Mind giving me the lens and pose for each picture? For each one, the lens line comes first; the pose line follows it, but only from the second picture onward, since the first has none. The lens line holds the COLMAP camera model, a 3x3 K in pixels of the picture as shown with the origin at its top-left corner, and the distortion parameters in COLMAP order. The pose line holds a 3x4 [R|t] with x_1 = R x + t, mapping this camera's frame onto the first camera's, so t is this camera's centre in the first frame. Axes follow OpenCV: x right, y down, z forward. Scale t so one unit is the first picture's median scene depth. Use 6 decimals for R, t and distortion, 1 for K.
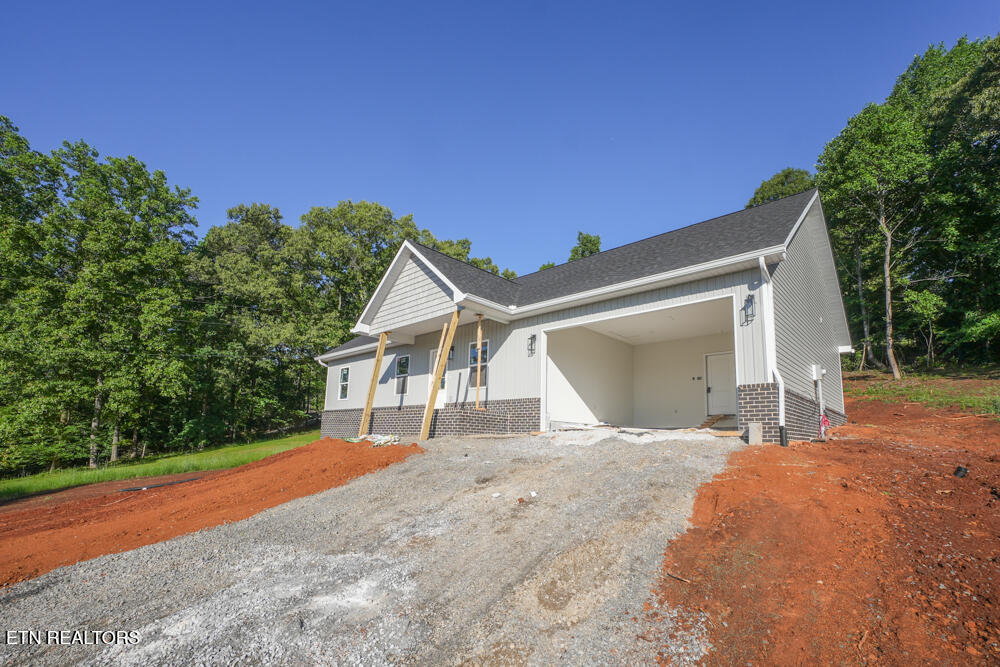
lens RADIAL K [[417.2, 0, 500.7], [0, 417.2, 299.9], [0, 0, 1]] dist [-0.019061, 0.000083]
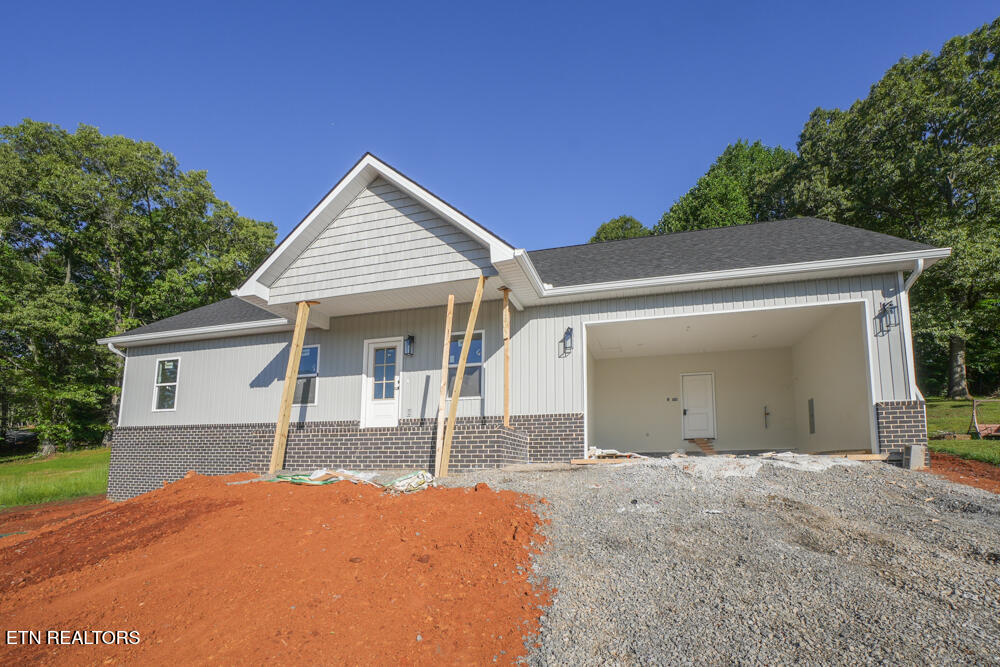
lens RADIAL K [[443.9, 0, 500.5], [0, 443.9, 355.2], [0, 0, 1]] dist [-0.055969, 0.019078]
pose [[0.895595, 0.085620, 0.436553, -0.306900], [-0.121907, 0.990975, 0.055735, 0.087348], [-0.427842, -0.103135, 0.897950, 0.306673]]
